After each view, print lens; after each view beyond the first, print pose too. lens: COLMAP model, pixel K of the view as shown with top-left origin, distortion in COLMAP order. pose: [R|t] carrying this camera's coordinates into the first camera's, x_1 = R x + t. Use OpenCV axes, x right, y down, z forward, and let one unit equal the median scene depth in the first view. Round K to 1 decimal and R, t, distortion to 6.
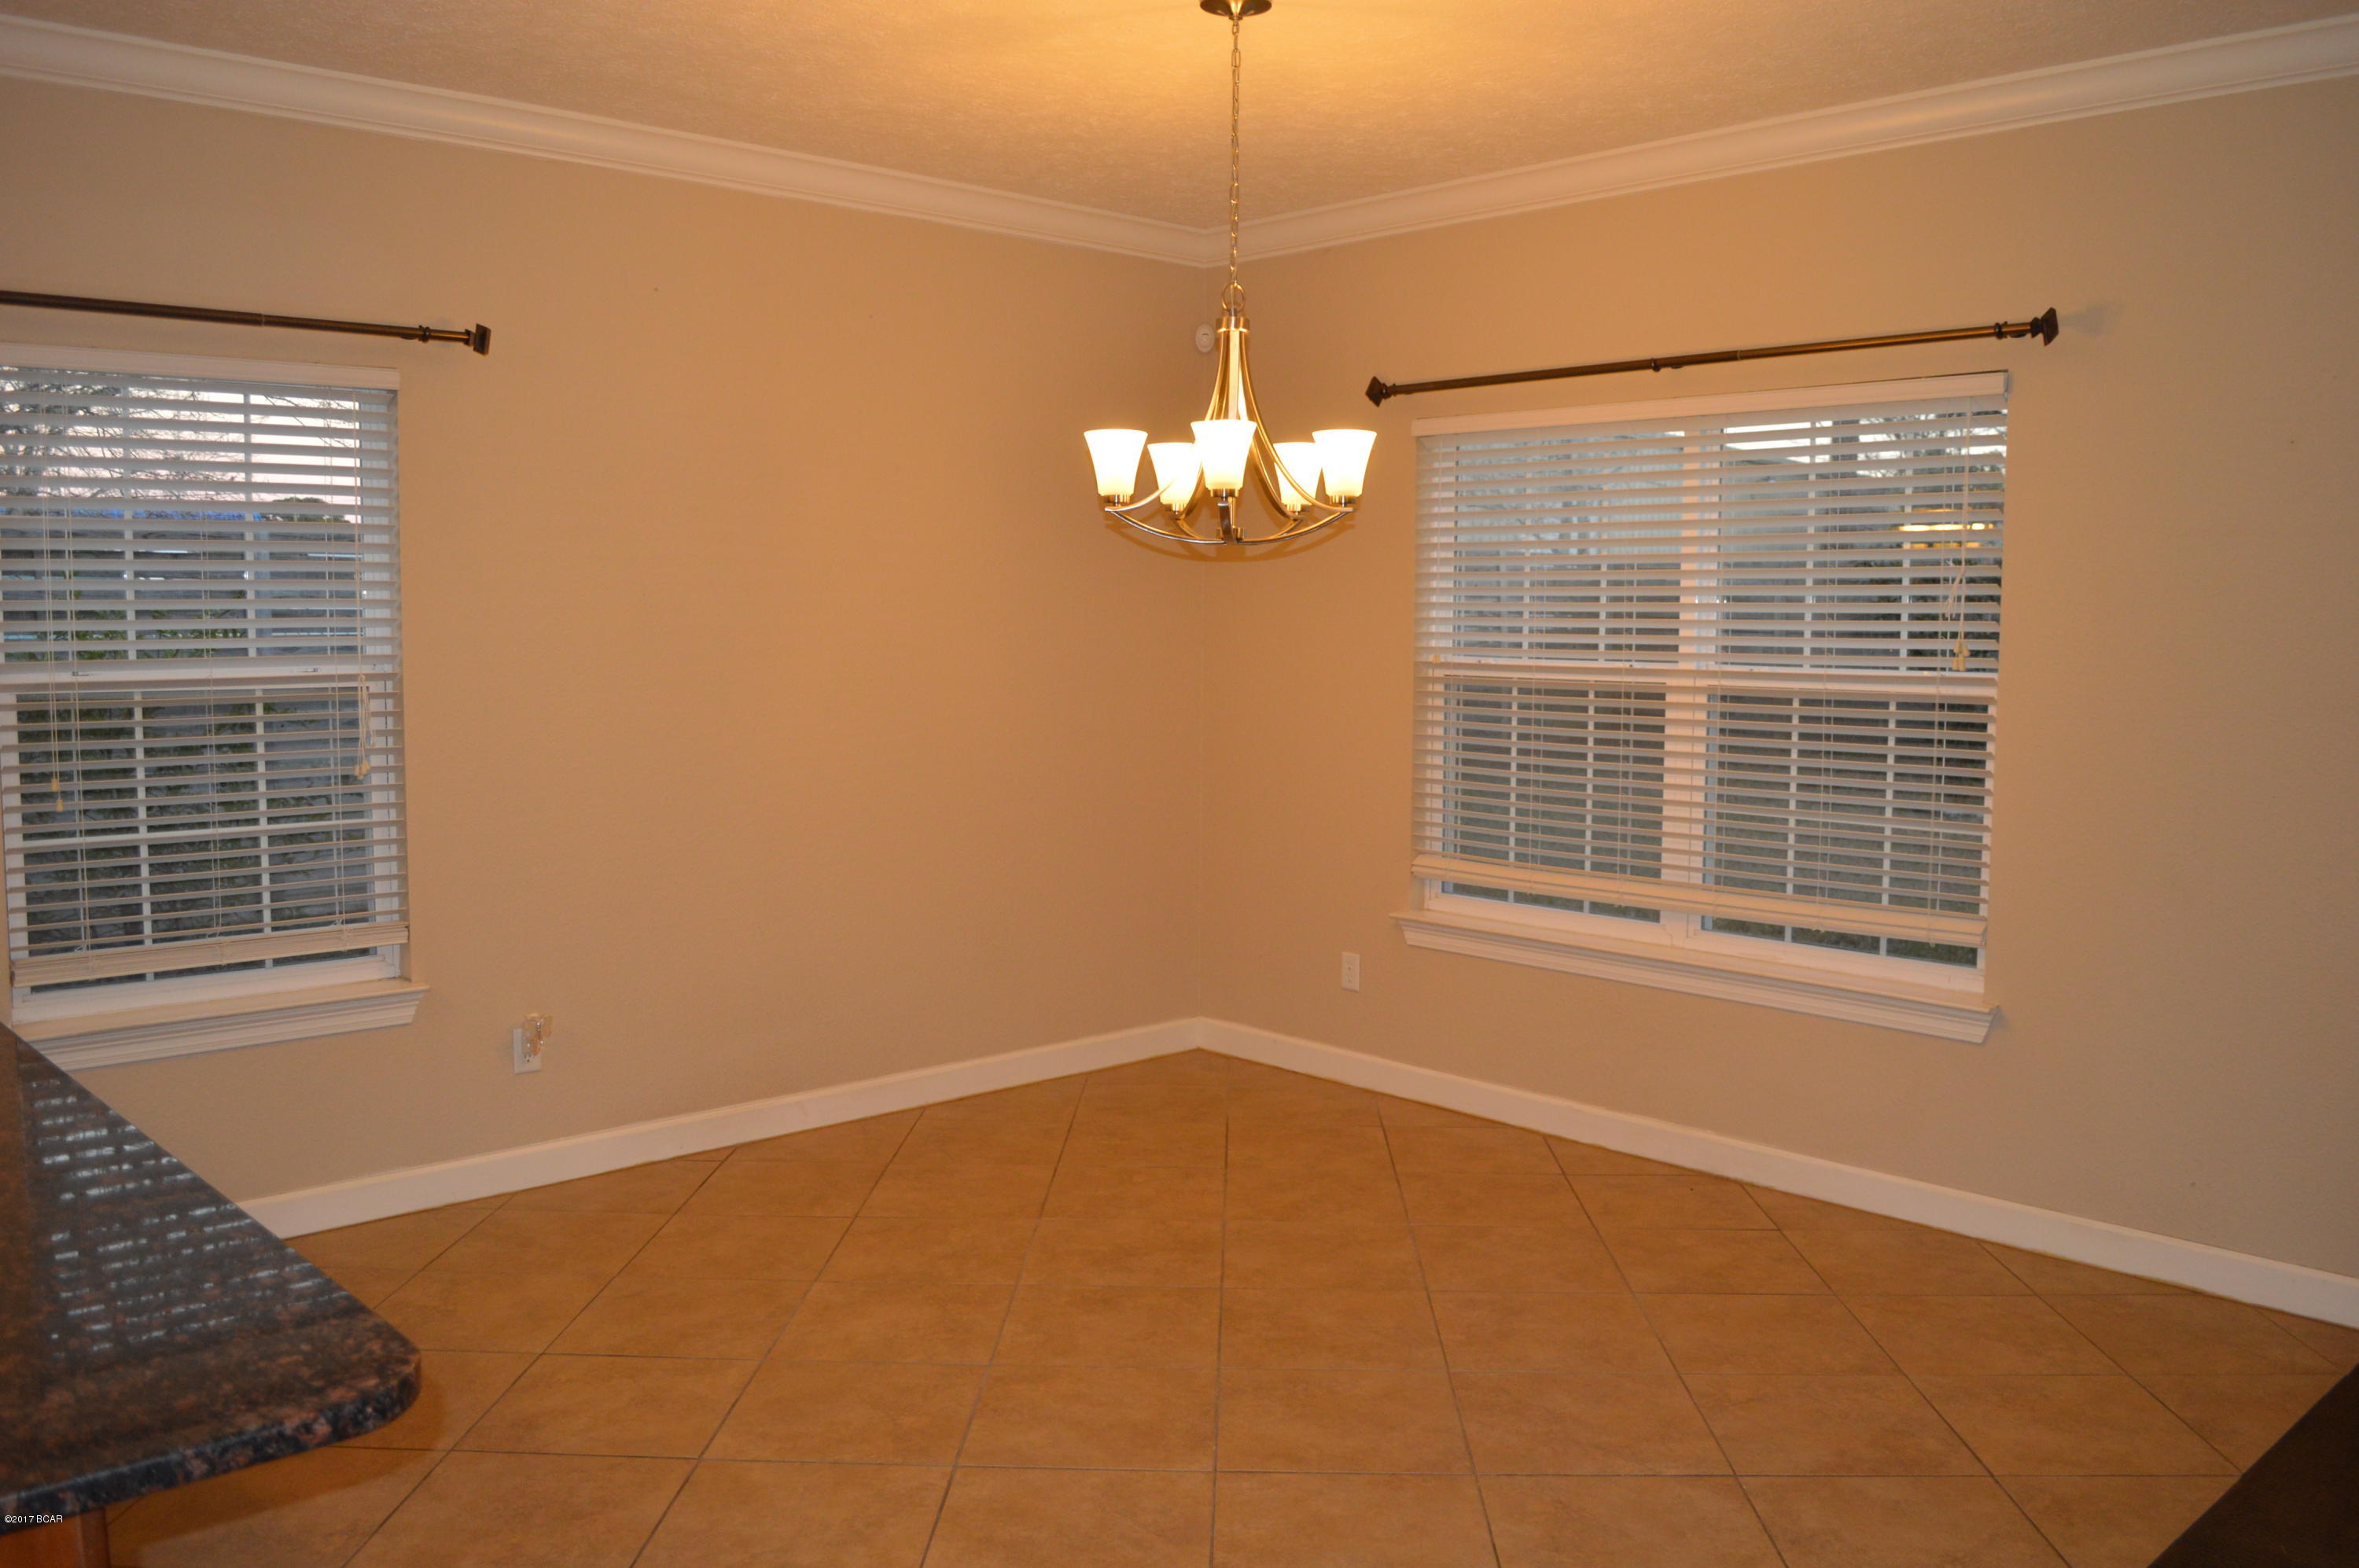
lens RADIAL K [[1942.0, 0, 1179.5], [0, 1942.0, 784.0], [0, 0, 1]] dist [-0.048774, -0.009062]
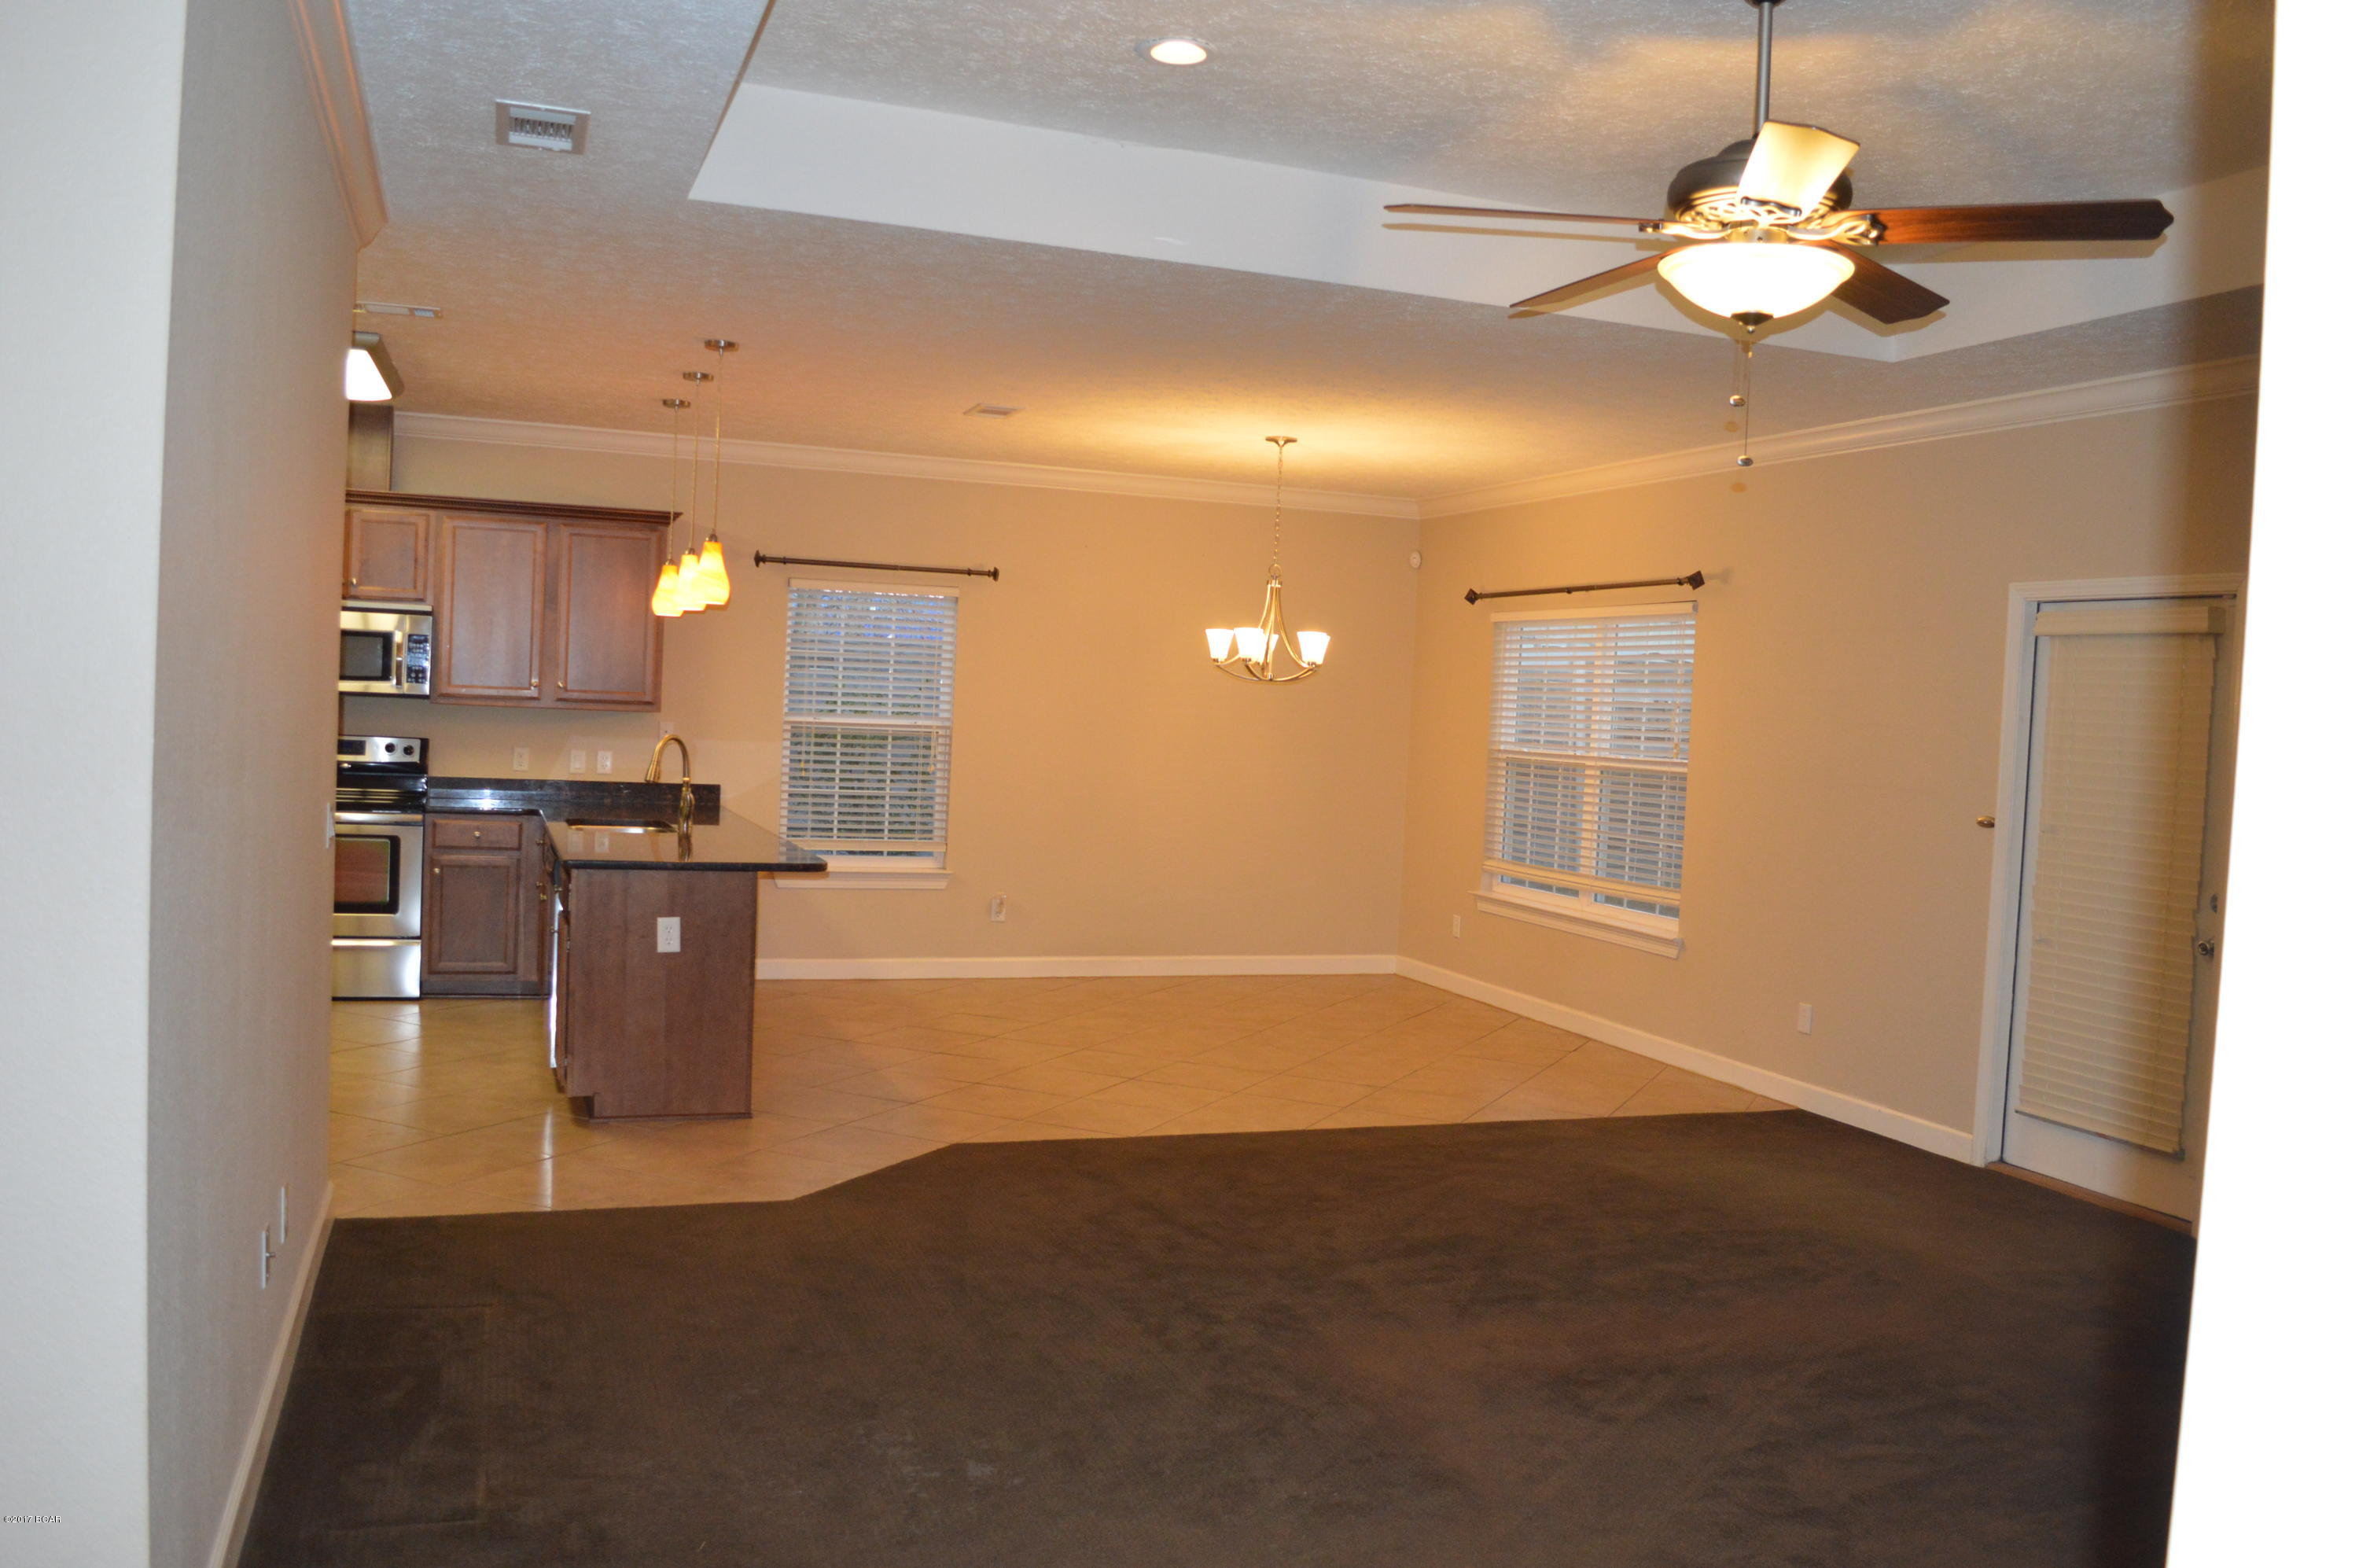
lens RADIAL K [[1907.0, 0, 1179.5], [0, 1907.0, 784.0], [0, 0, 1]] dist [-0.009900, -0.104759]
pose [[0.920164, 0.052618, -0.387982, 0.680463], [-0.074909, 0.996282, -0.042543, 0.081019], [0.384301, 0.068210, 0.920685, -0.890862]]
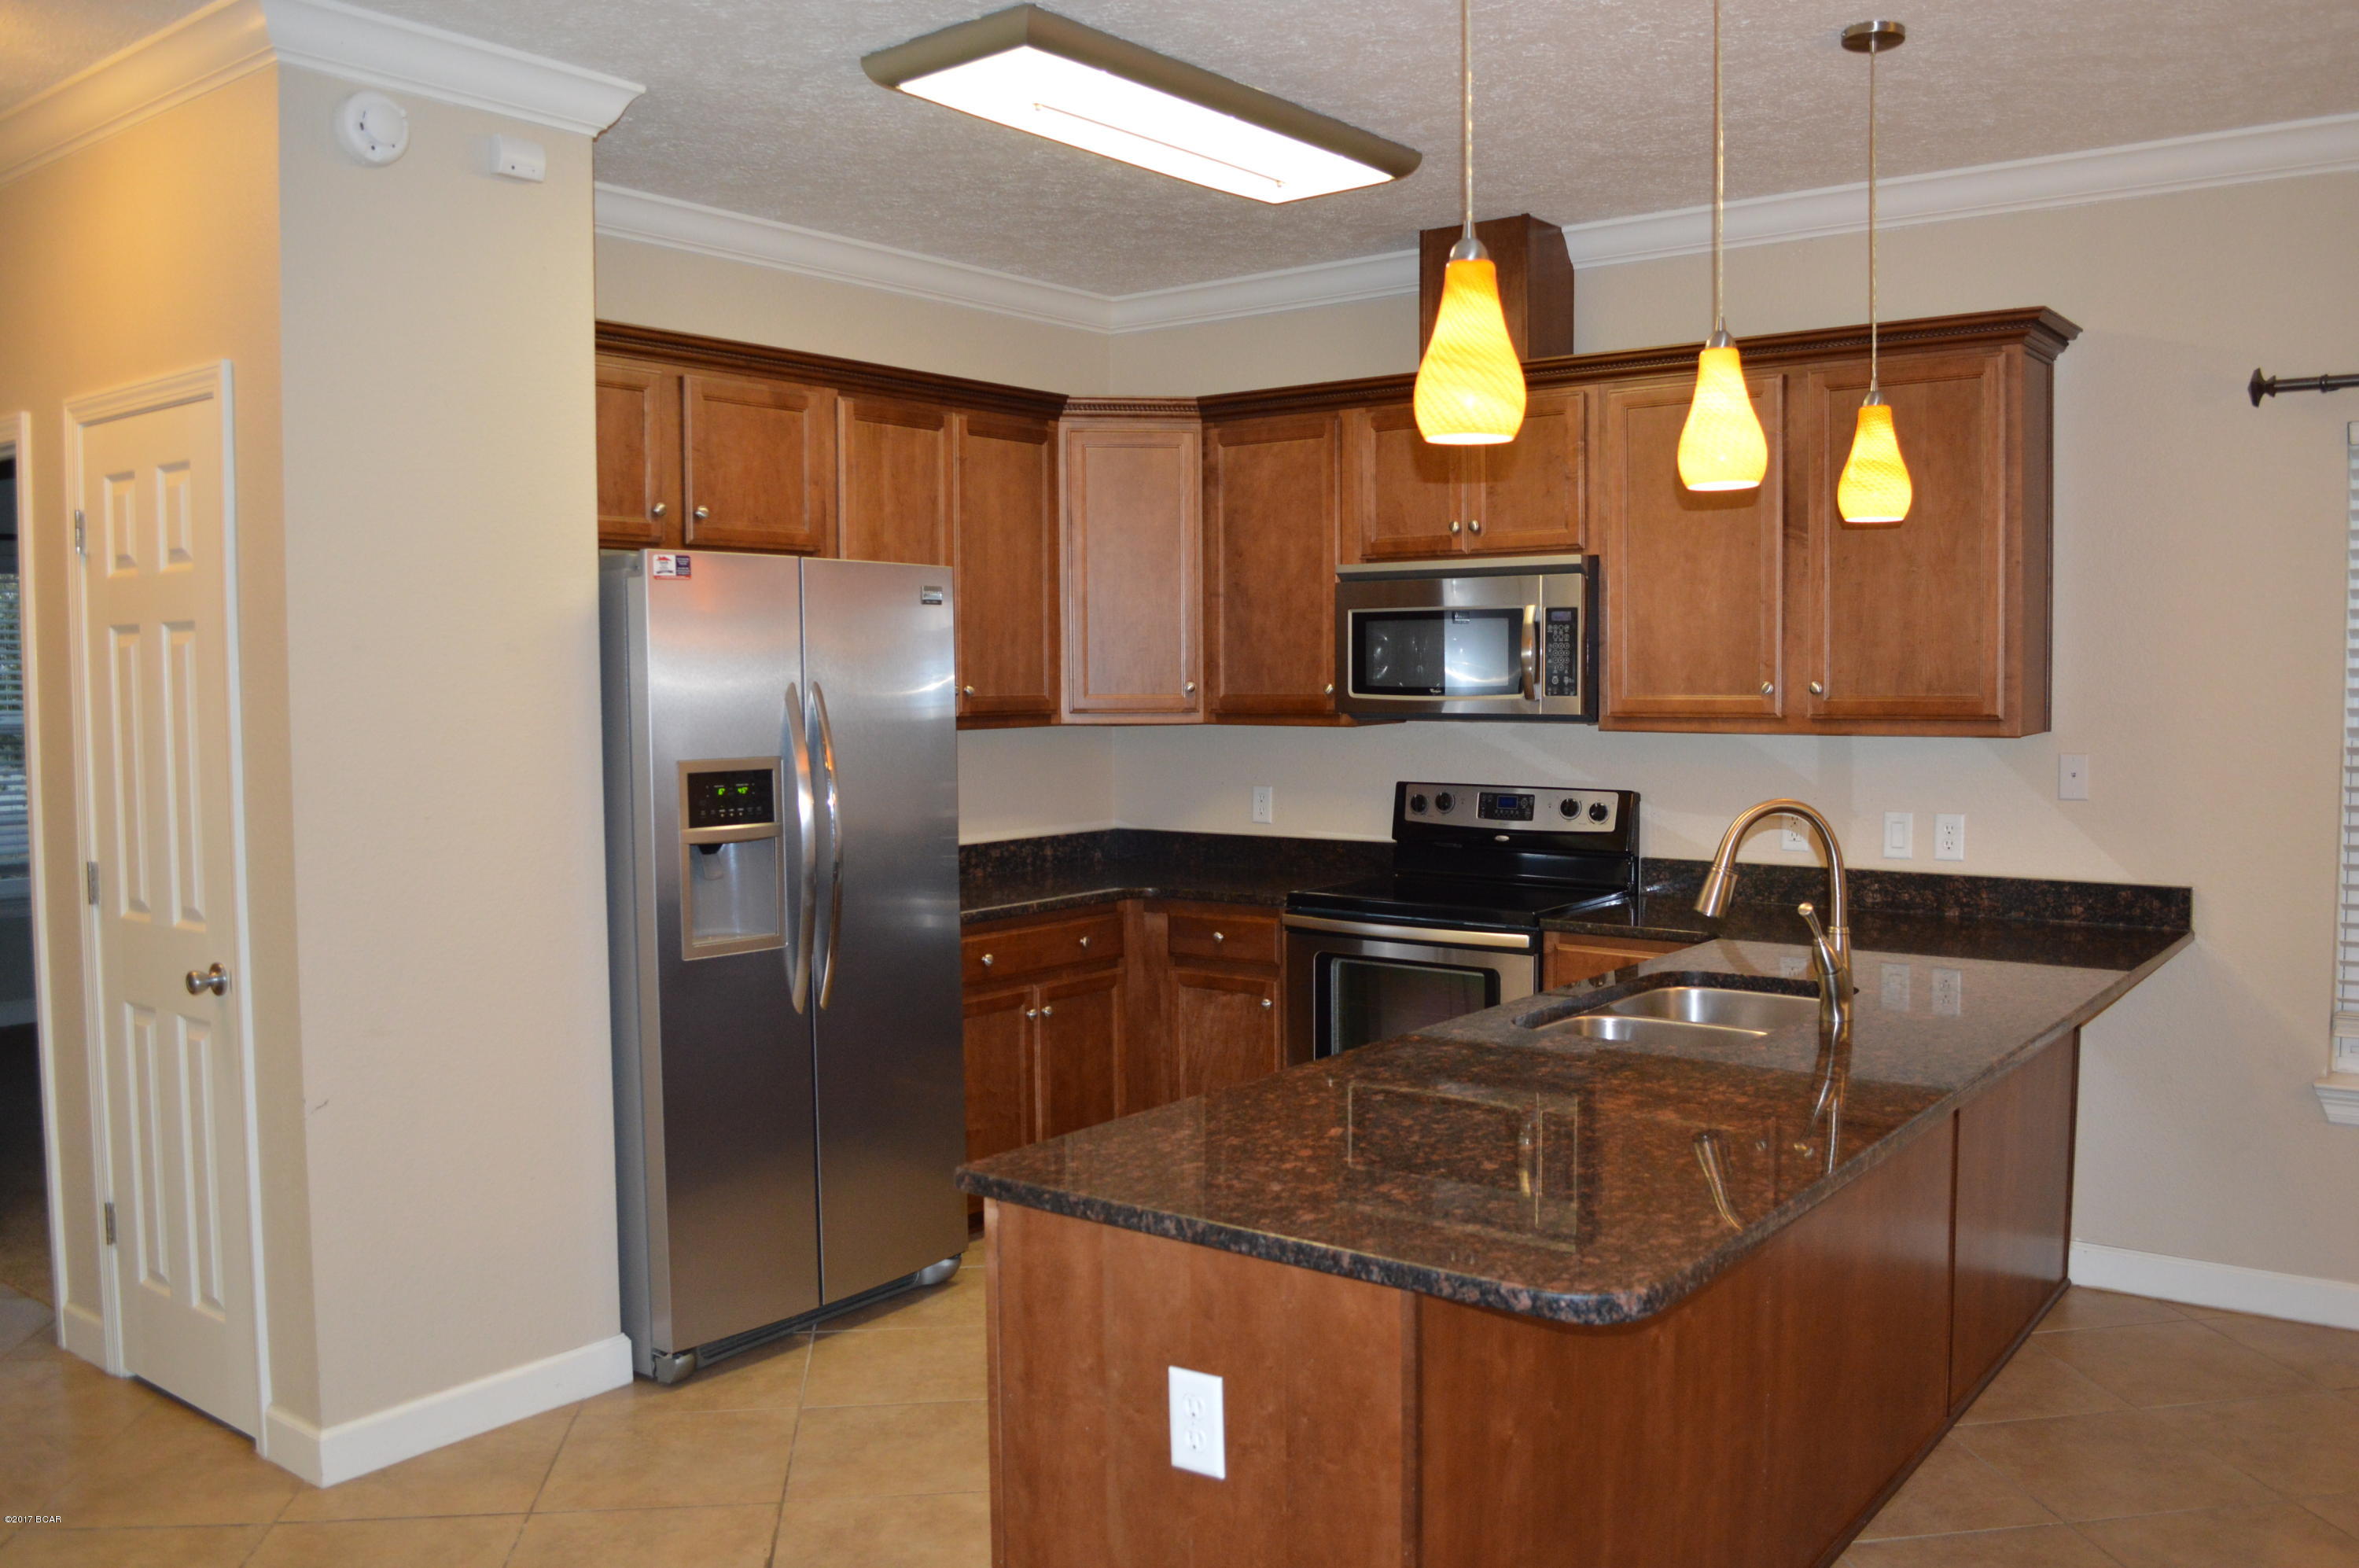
lens RADIAL K [[1907.0, 0, 1179.5], [0, 1907.0, 784.0], [0, 0, 1]] dist [-0.009900, -0.104759]
pose [[0.171506, 0.051314, -0.983846, 0.255556], [-0.081850, 0.995932, 0.037676, -0.016281], [0.981777, 0.074066, 0.175008, 0.162477]]
